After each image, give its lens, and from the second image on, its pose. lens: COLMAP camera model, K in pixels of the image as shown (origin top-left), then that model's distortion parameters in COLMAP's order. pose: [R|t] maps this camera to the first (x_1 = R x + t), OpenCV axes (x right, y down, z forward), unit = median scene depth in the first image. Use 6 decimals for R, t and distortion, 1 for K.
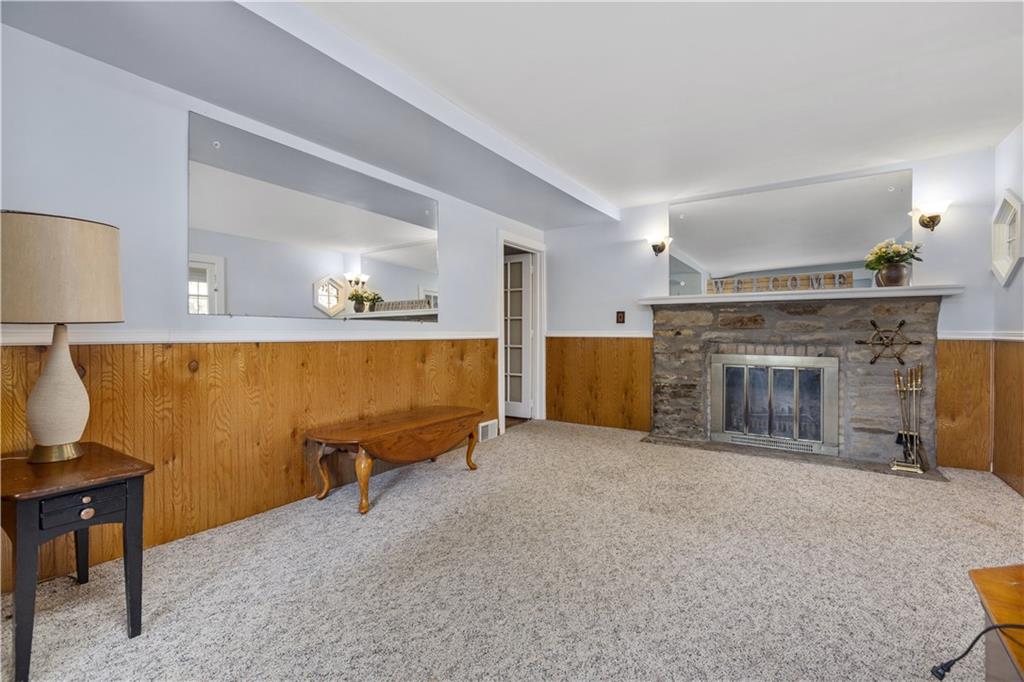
lens RADIAL K [[460.8, 0, 512.0], [0, 460.8, 341.0], [0, 0, 1]] dist [-0.000915, 0.000153]
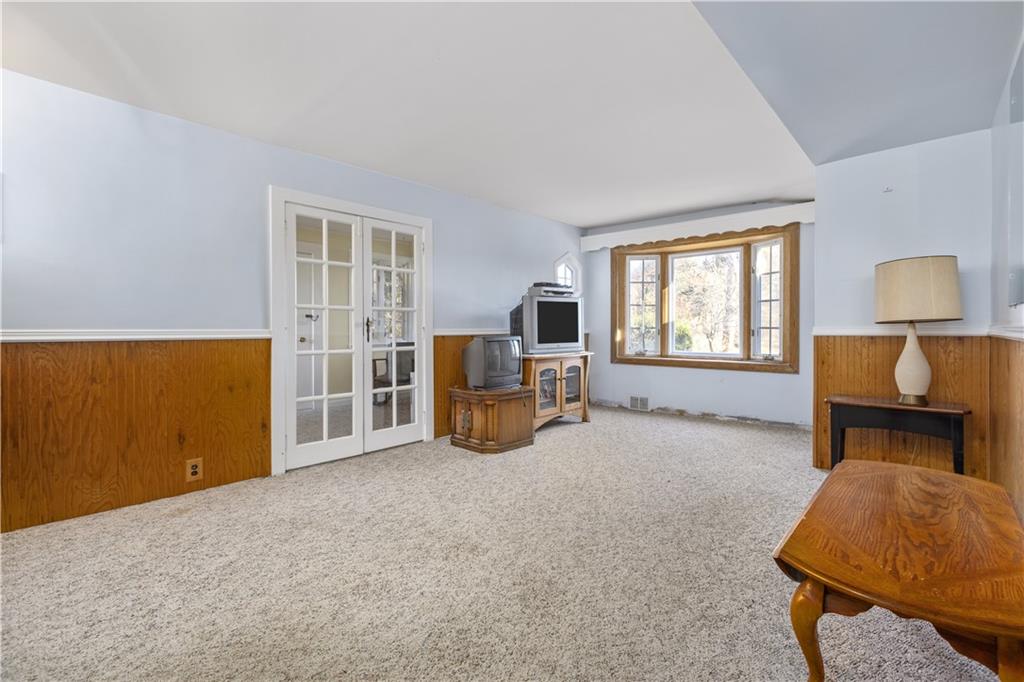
lens RADIAL K [[460.8, 0, 512.0], [0, 460.8, 341.0], [0, 0, 1]] dist [-0.000915, 0.000153]
pose [[-0.986480, 0.001390, 0.163874, 0.118632], [0.007826, 0.999223, 0.038634, -0.030868], [-0.163693, 0.039394, -0.985724, 1.996903]]
